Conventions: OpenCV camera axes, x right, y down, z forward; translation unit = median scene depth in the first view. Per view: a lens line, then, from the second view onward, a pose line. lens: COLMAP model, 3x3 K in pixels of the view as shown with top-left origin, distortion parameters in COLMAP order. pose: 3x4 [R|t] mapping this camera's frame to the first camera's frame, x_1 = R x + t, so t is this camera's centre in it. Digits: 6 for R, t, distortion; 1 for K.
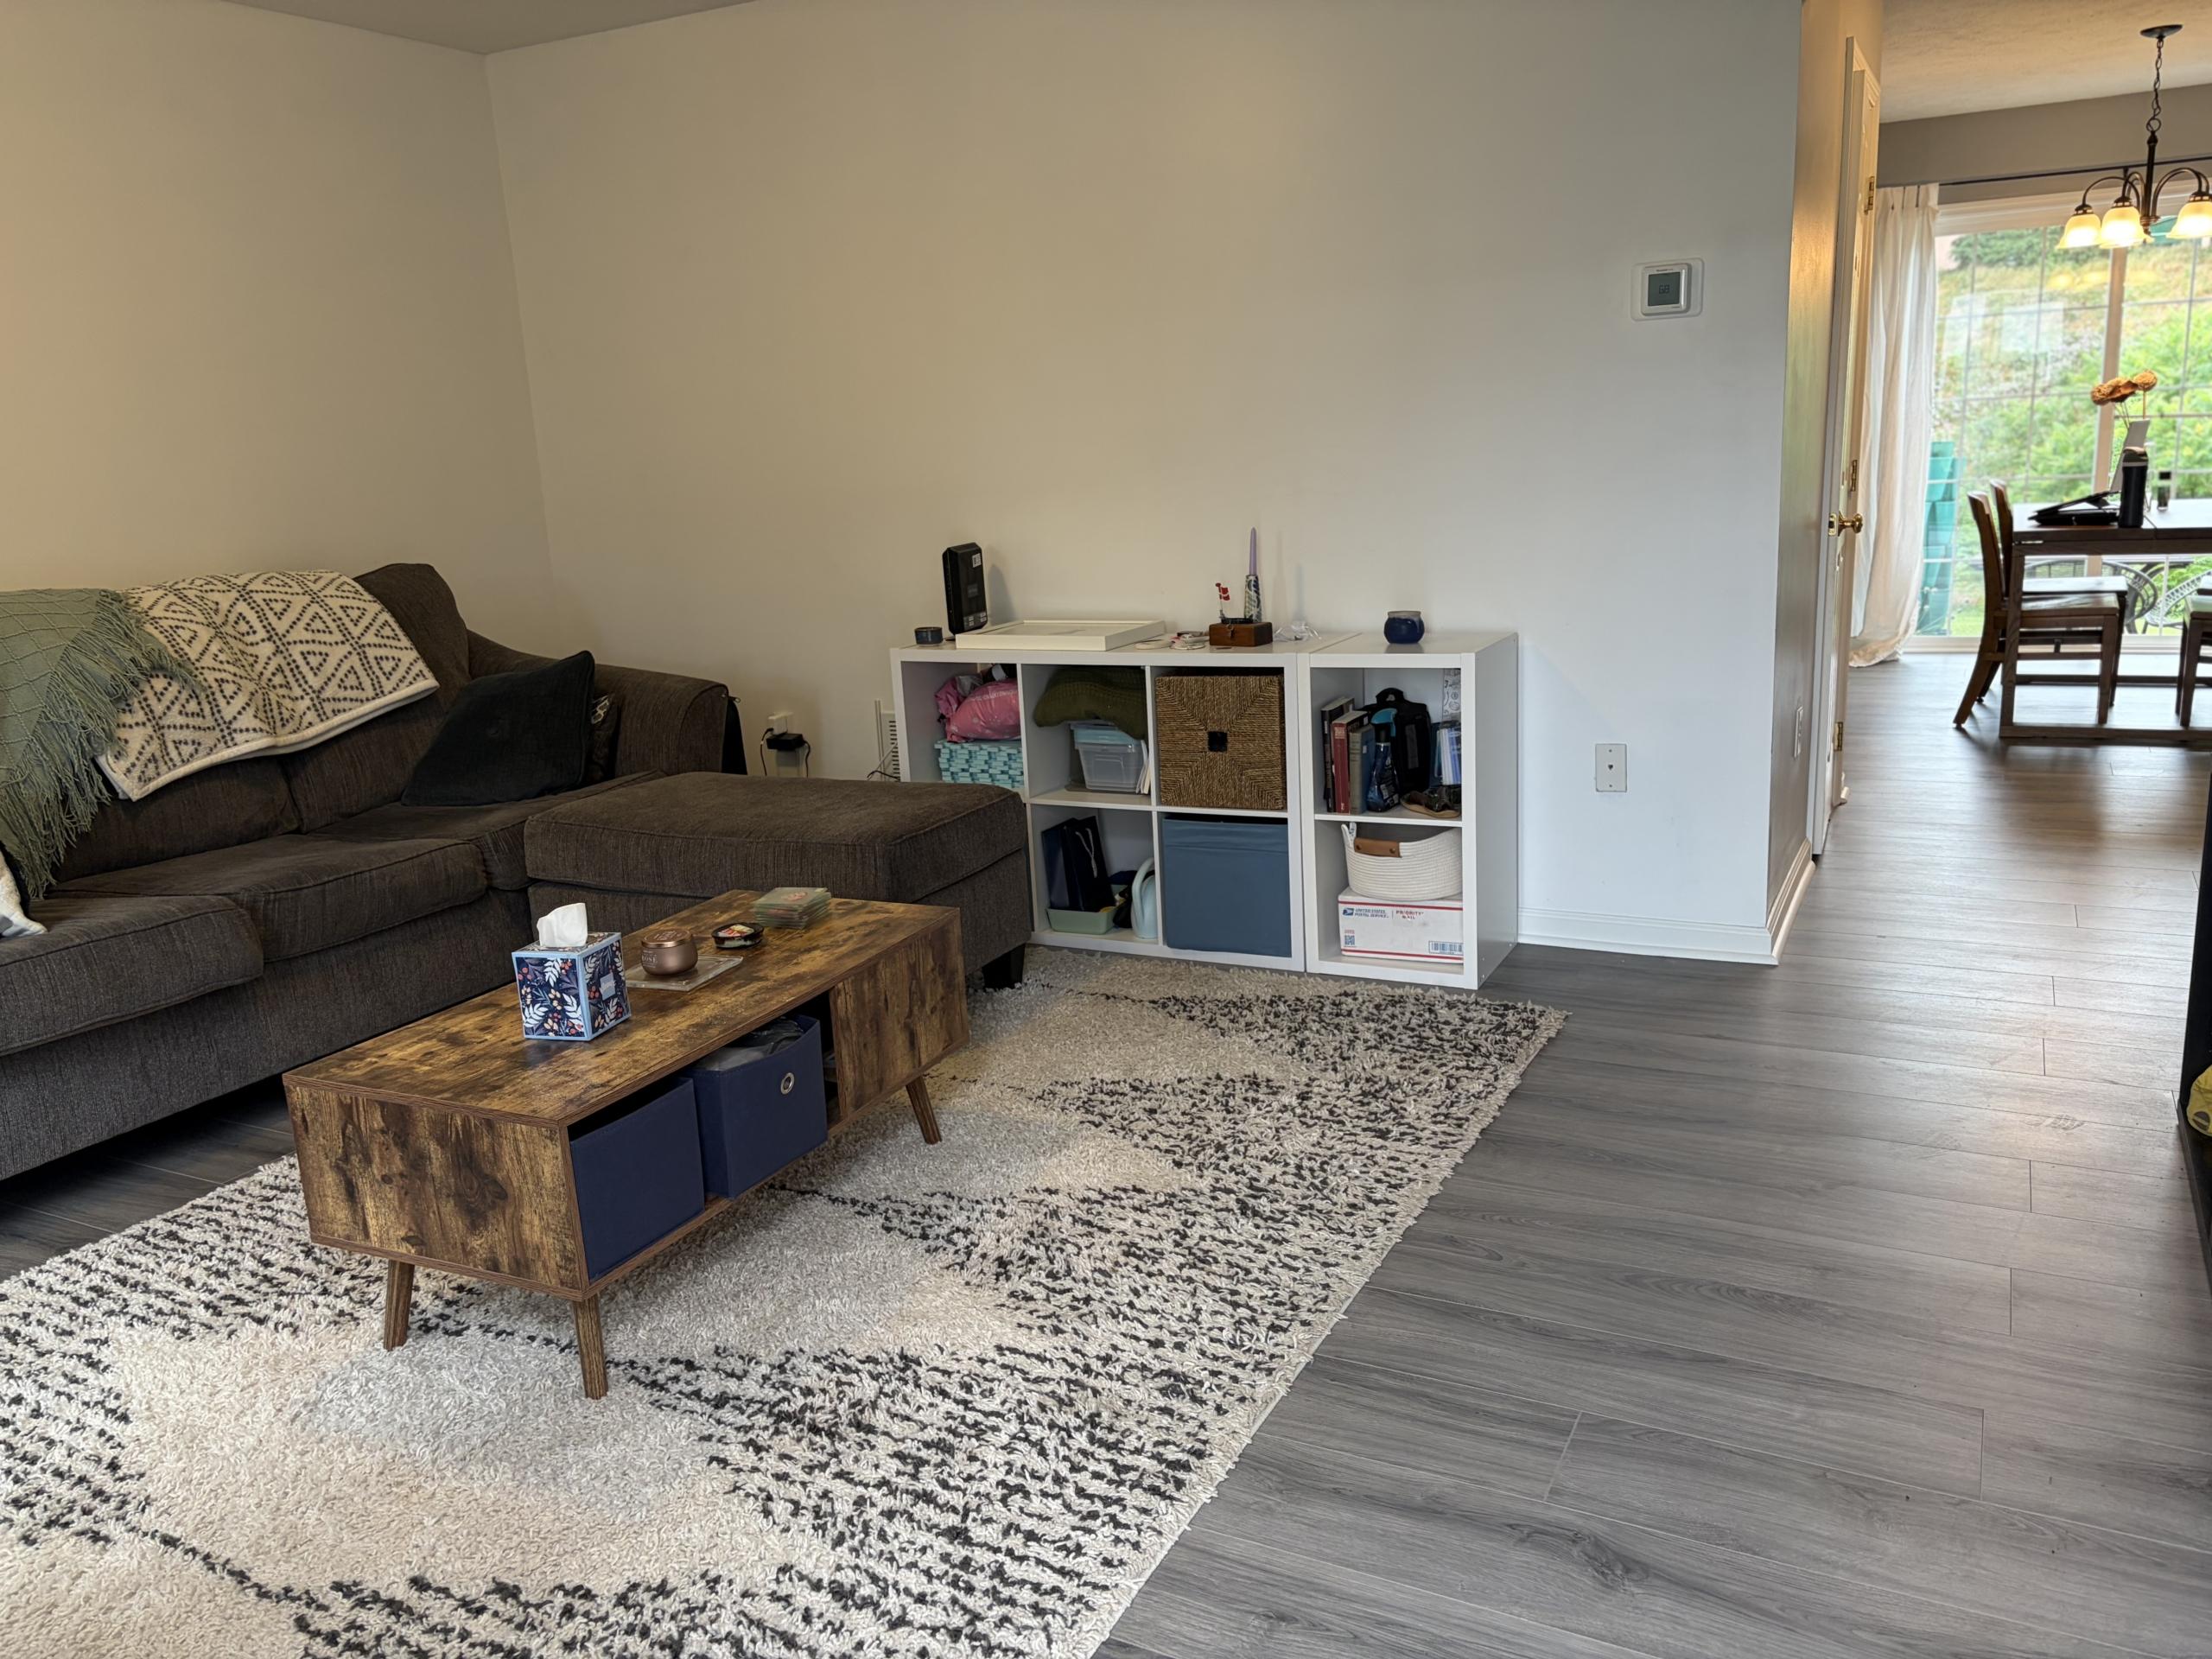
lens RADIAL K [[1680.1, 0, 1106.0], [0, 1680.1, 829.5], [0, 0, 1]] dist [0.064486, -0.075517]
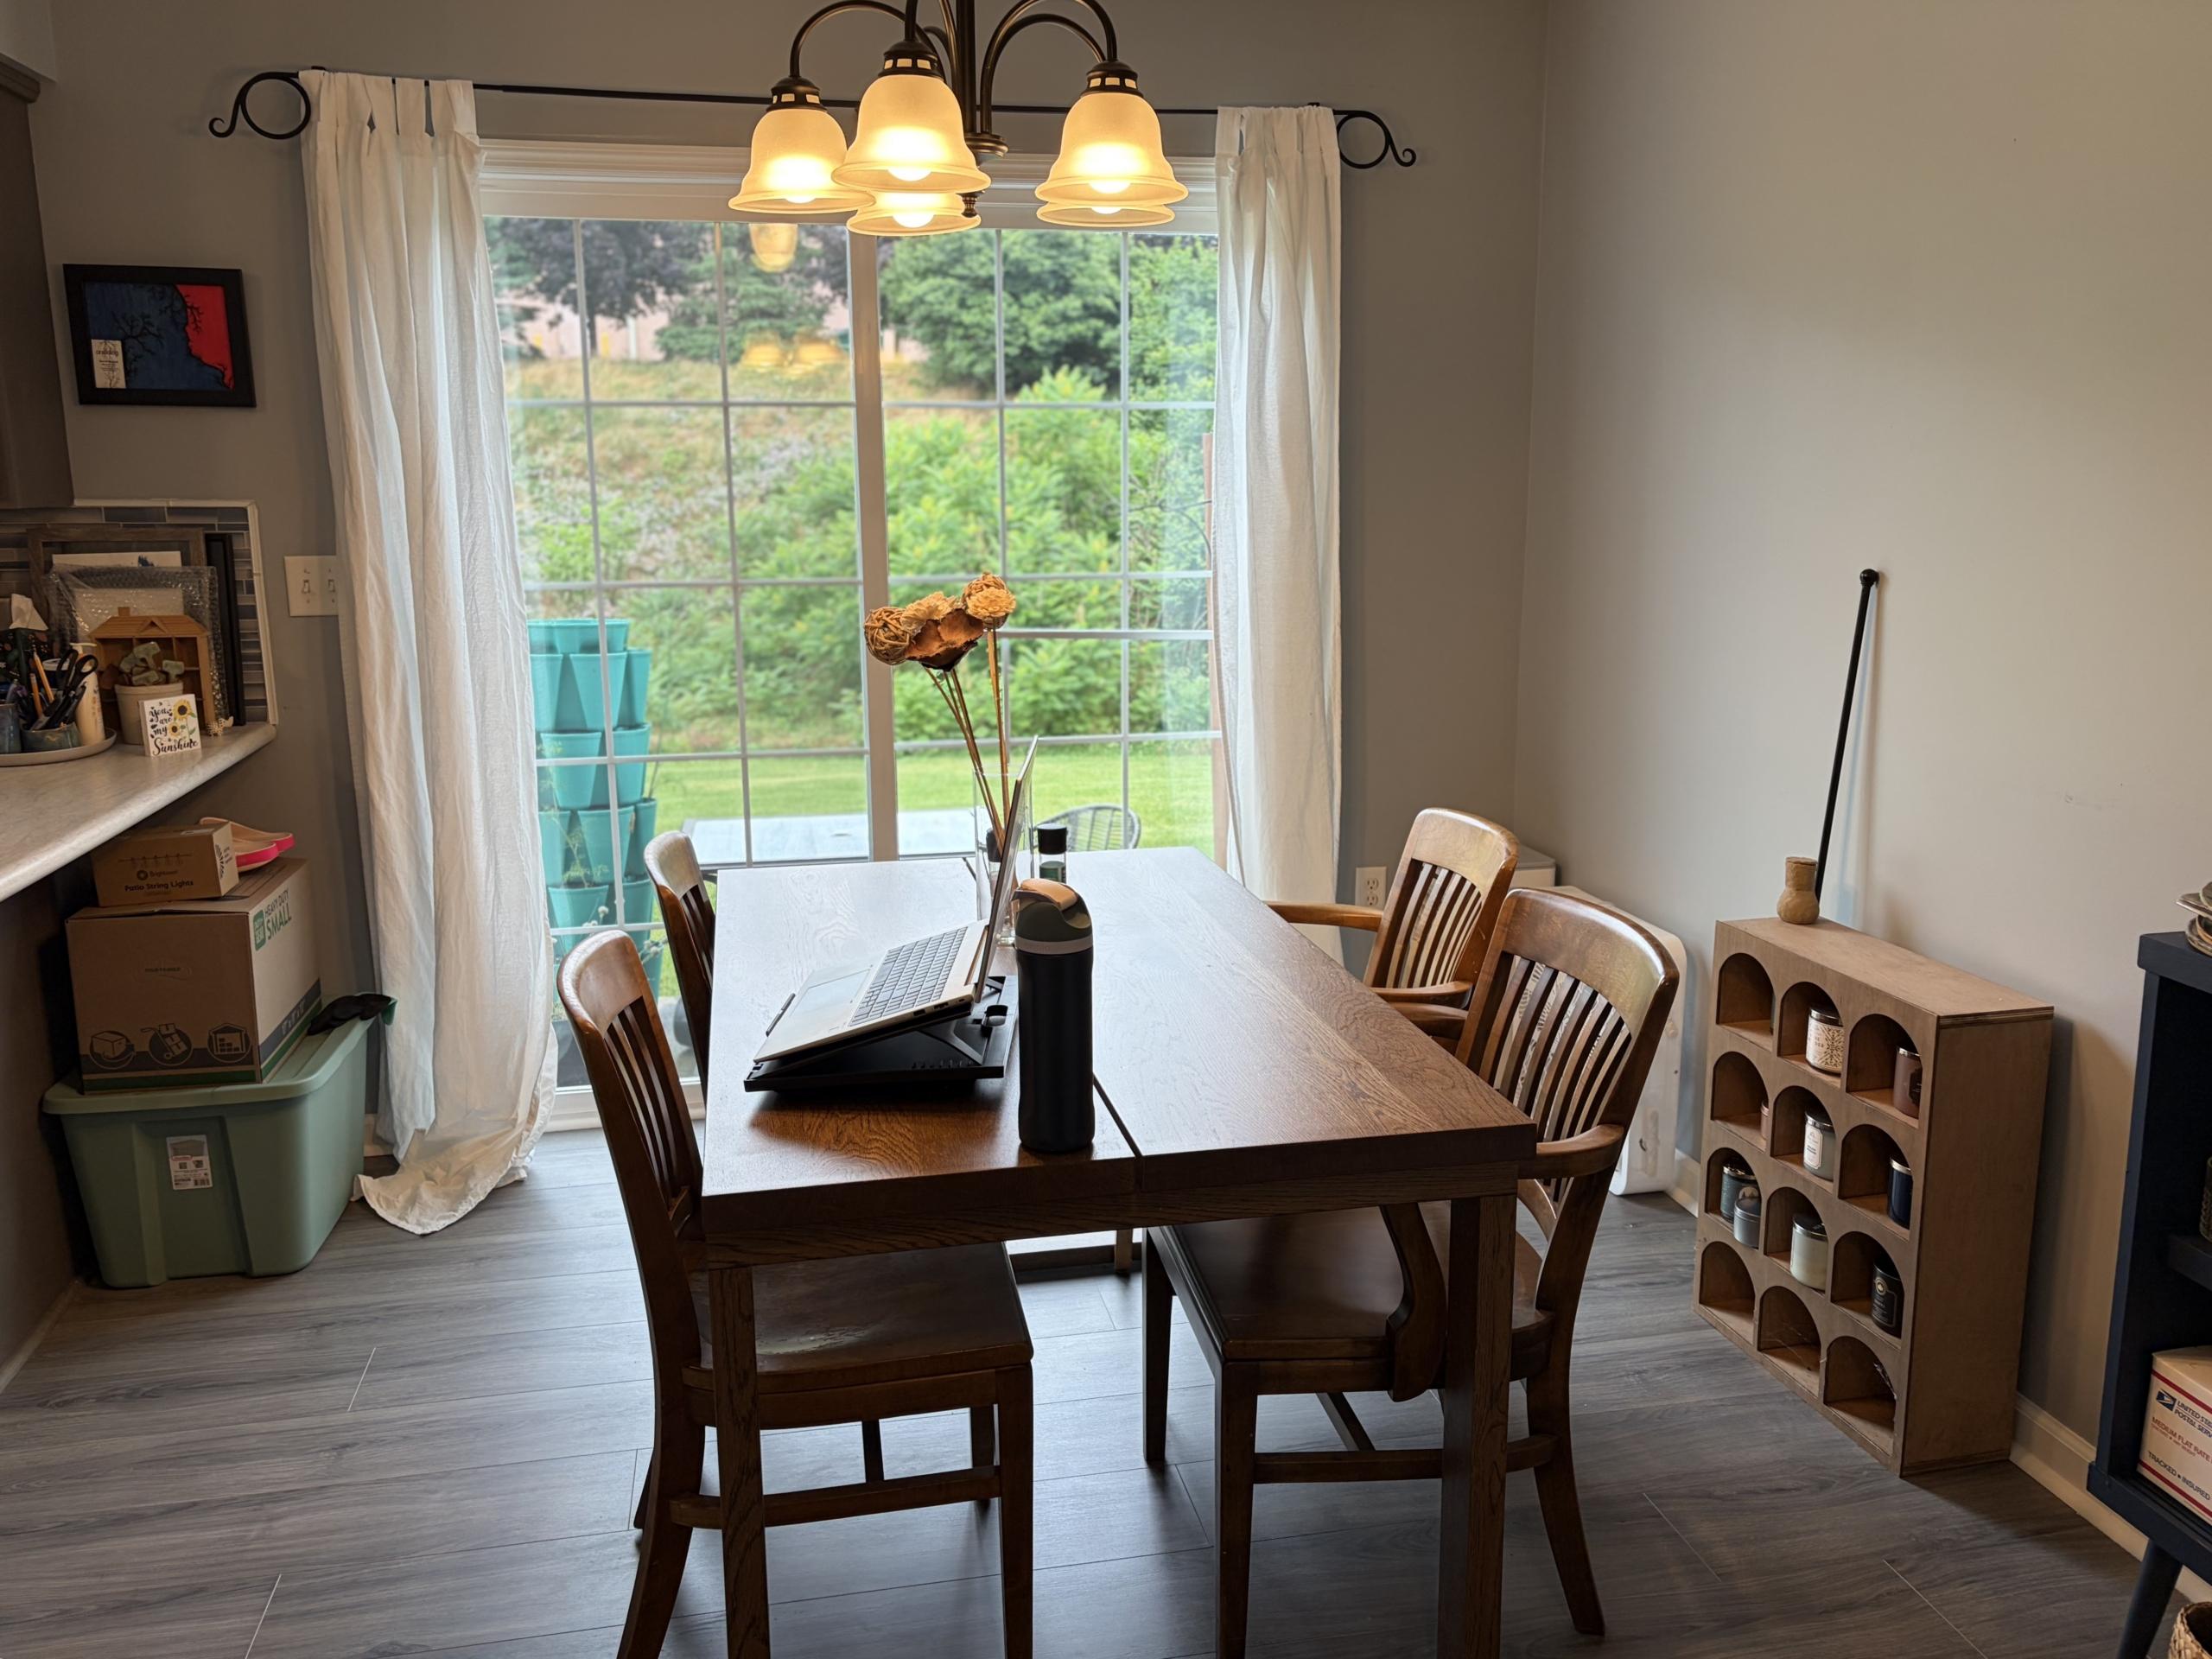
lens RADIAL K [[1680.1, 0, 1106.0], [0, 1680.1, 829.5], [0, 0, 1]] dist [0.064486, -0.075517]
pose [[0.772431, -0.085115, 0.629369, 0.113052], [0.111973, 0.993707, -0.003038, -0.060677], [-0.625150, 0.072819, 0.777100, 0.201698]]
